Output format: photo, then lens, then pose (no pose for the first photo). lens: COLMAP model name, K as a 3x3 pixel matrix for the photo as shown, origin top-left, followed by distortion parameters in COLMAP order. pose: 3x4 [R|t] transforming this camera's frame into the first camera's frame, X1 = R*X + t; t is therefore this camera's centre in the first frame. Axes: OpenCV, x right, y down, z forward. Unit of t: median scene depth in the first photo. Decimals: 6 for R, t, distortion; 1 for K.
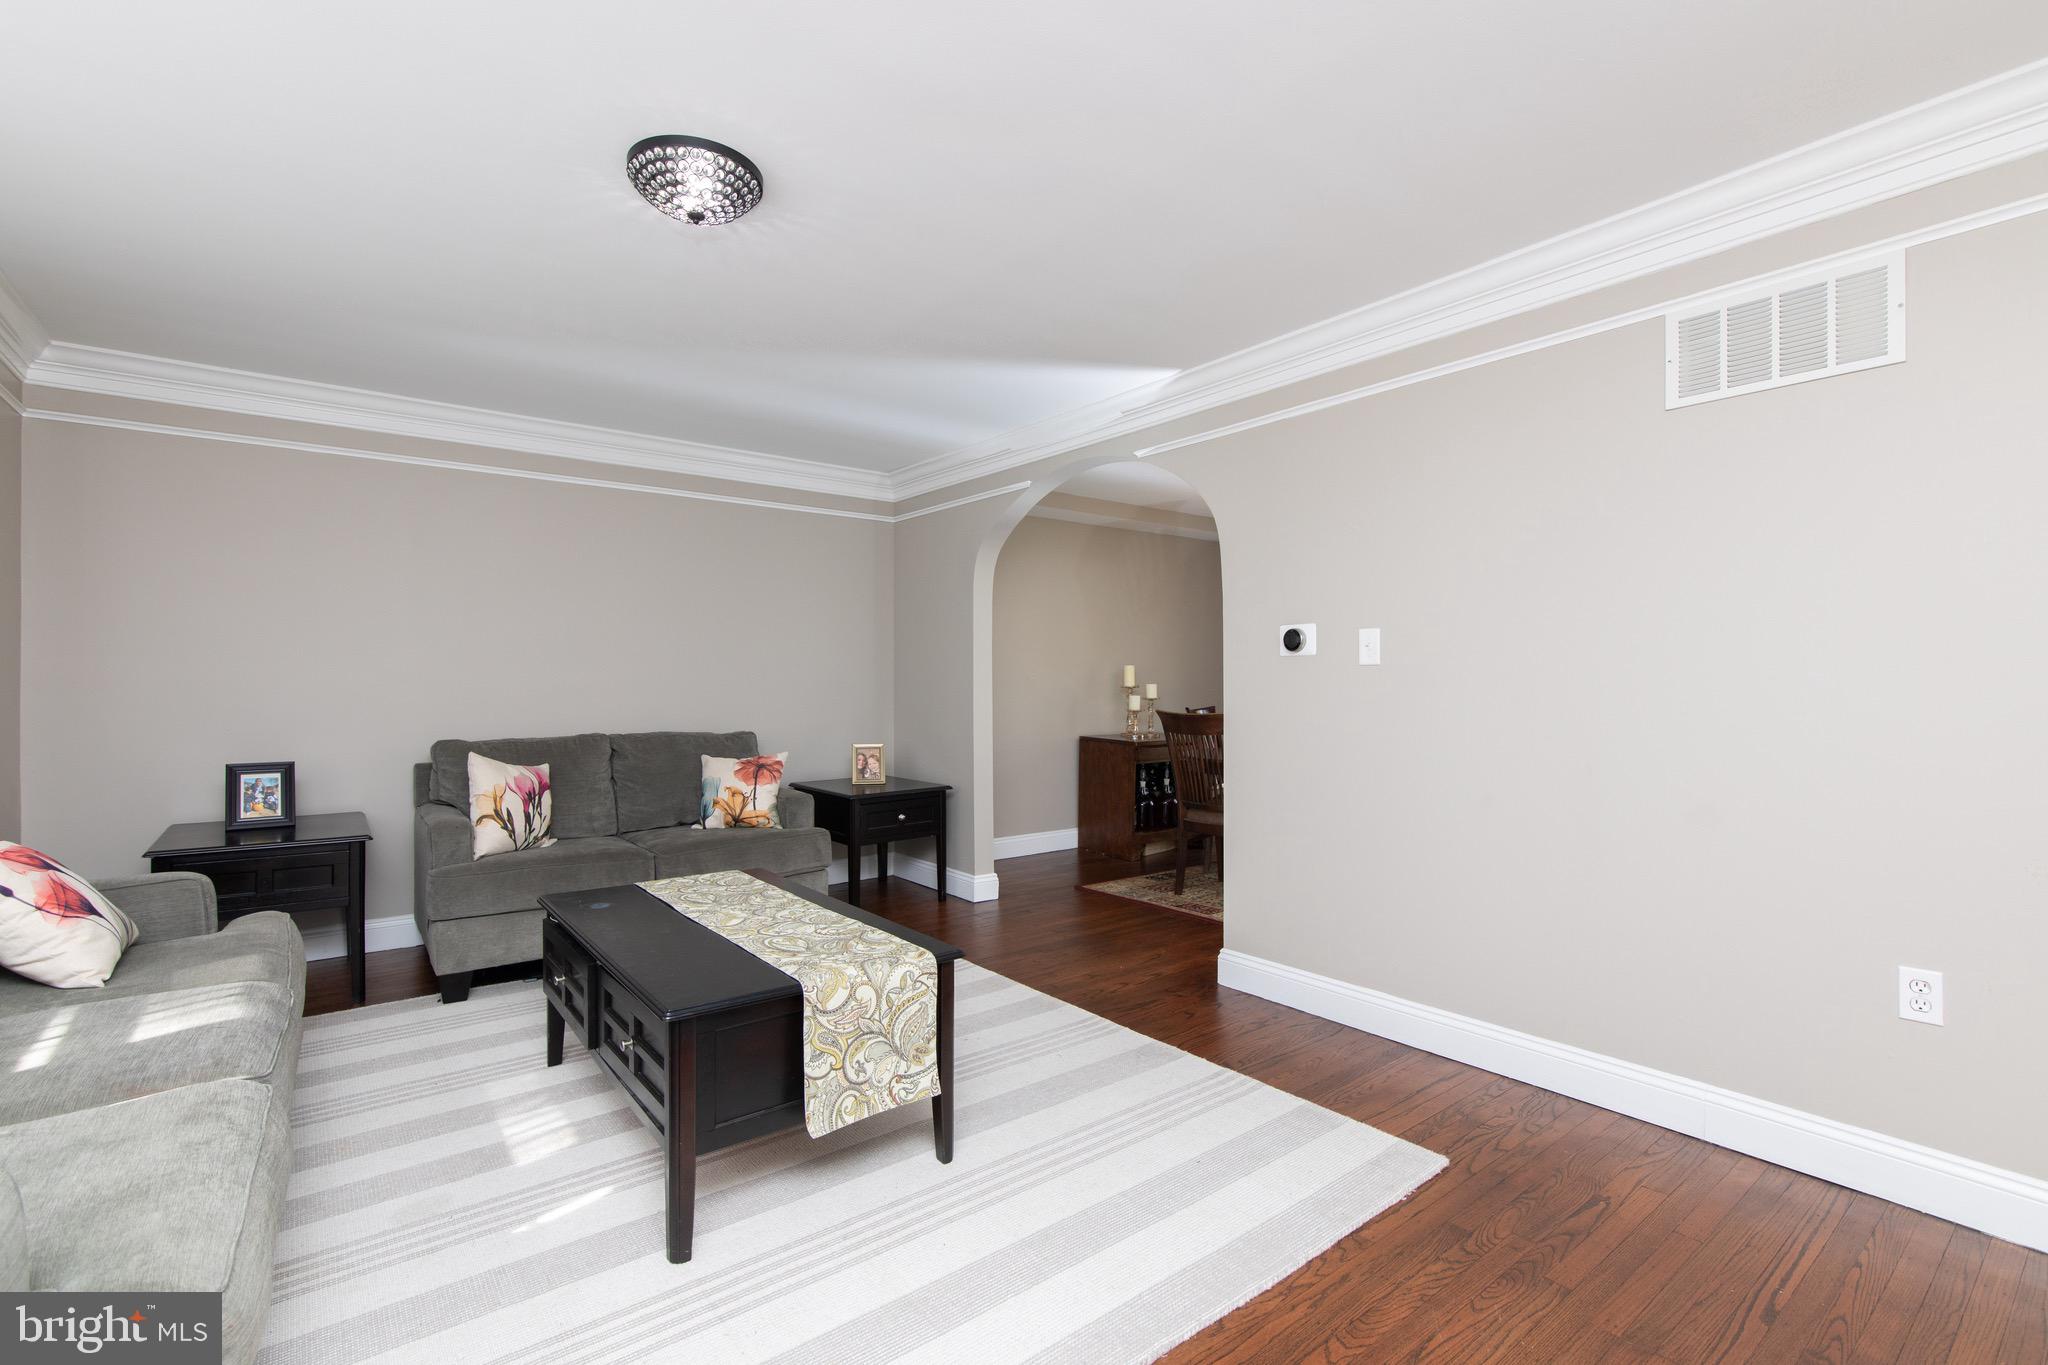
lens RADIAL K [[922.2, 0, 1018.9], [0, 922.2, 684.6], [0, 0, 1]] dist [-0.017260, 0.000144]
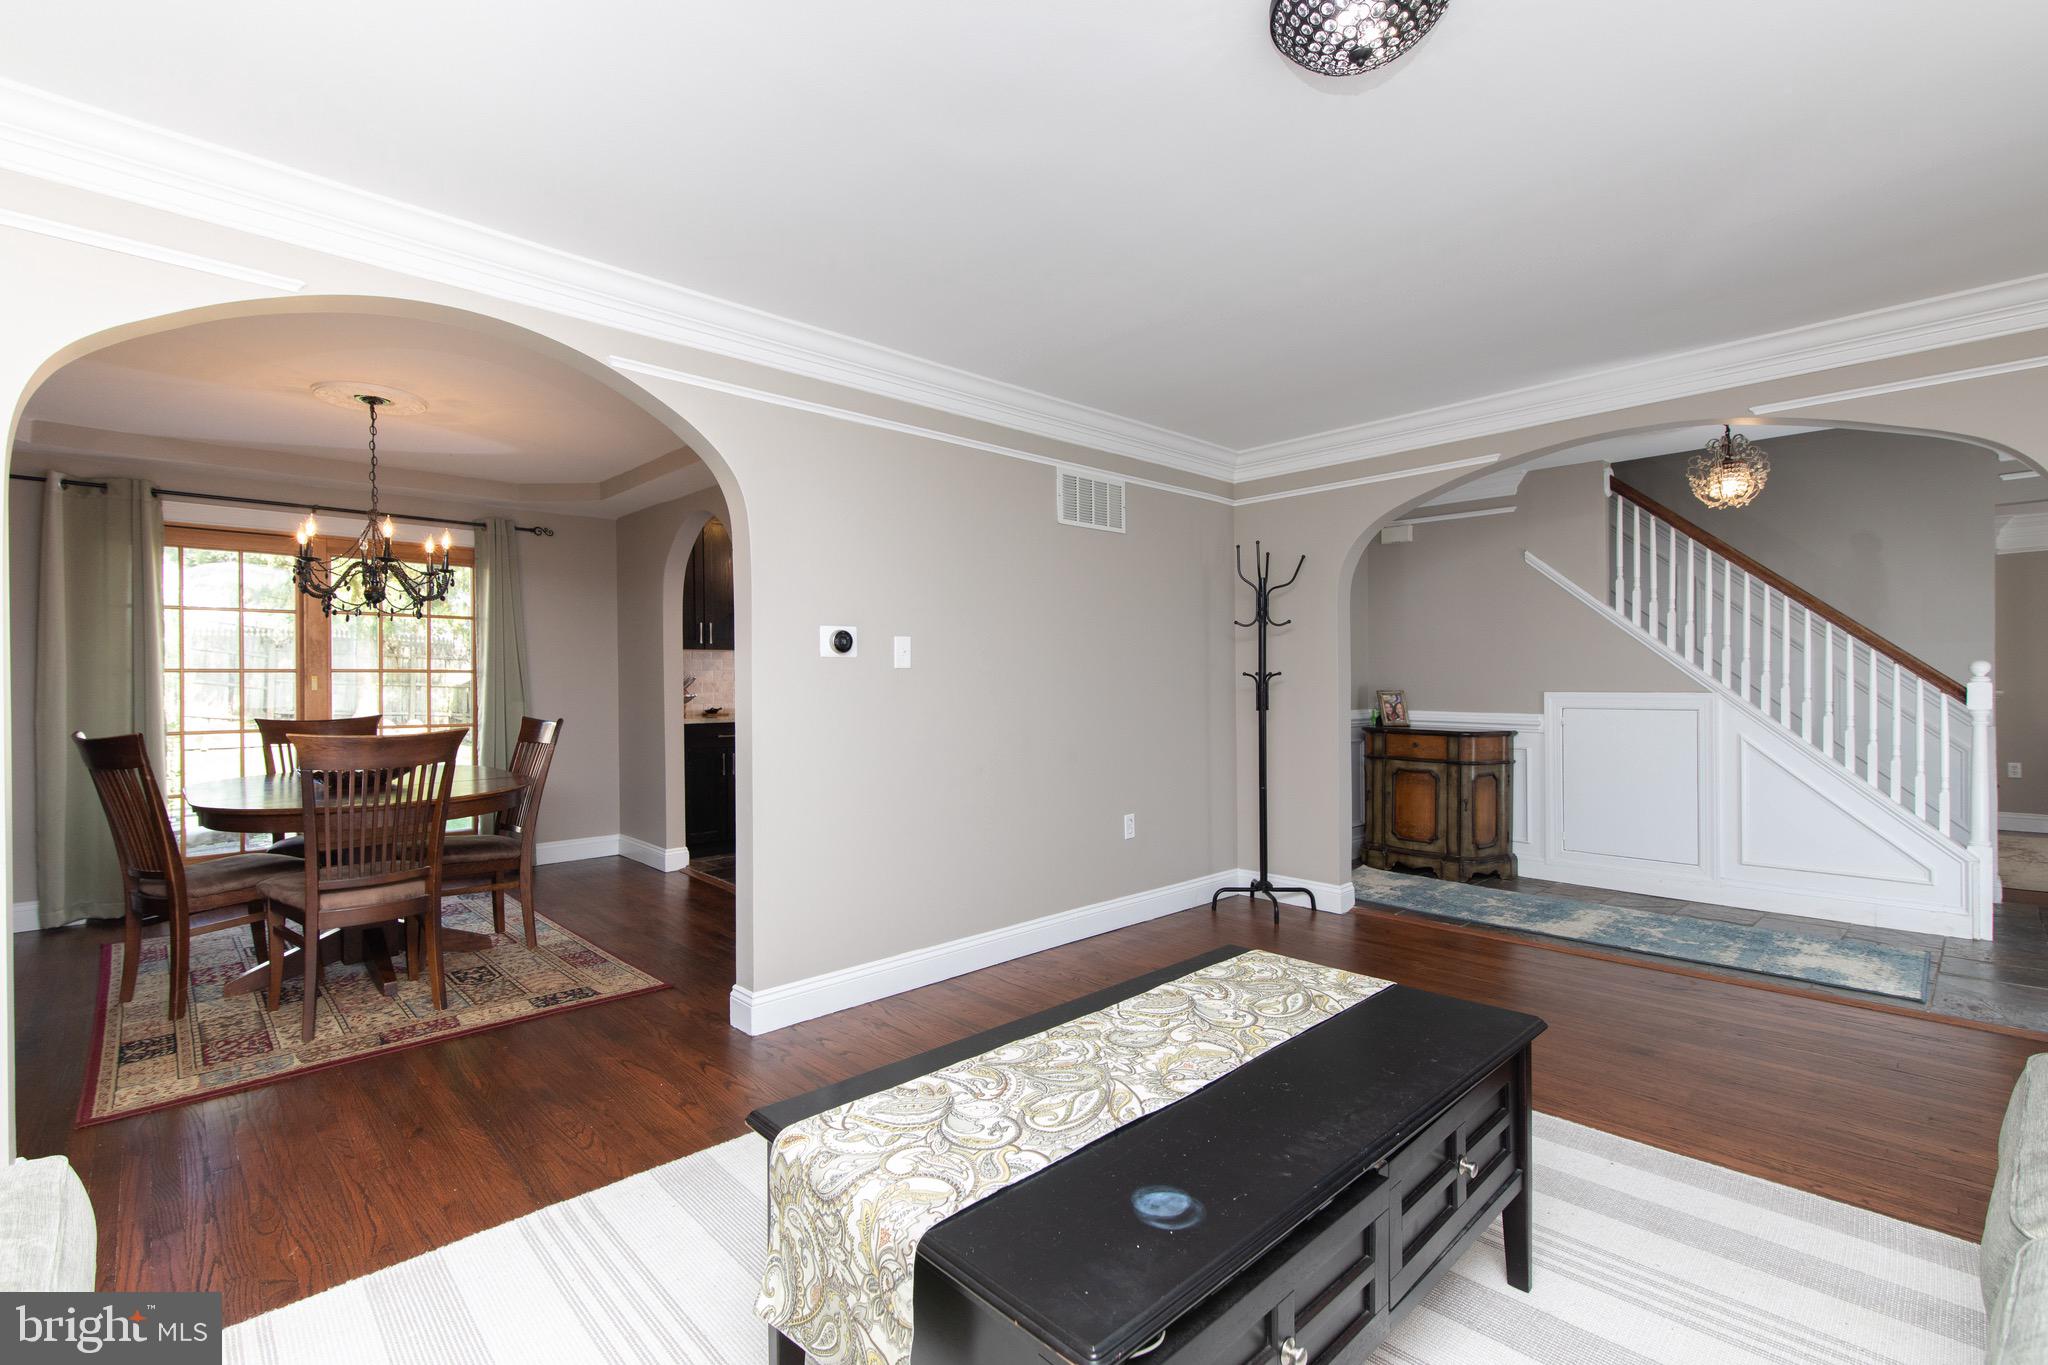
lens RADIAL K [[922.2, 0, 1018.9], [0, 922.2, 684.6], [0, 0, 1]] dist [-0.017260, 0.000144]
pose [[-0.117183, 0.000104, 0.993110, -0.868226], [0.007209, 0.999974, 0.000746, -0.001275], [-0.993084, 0.007246, -0.117181, 1.119588]]
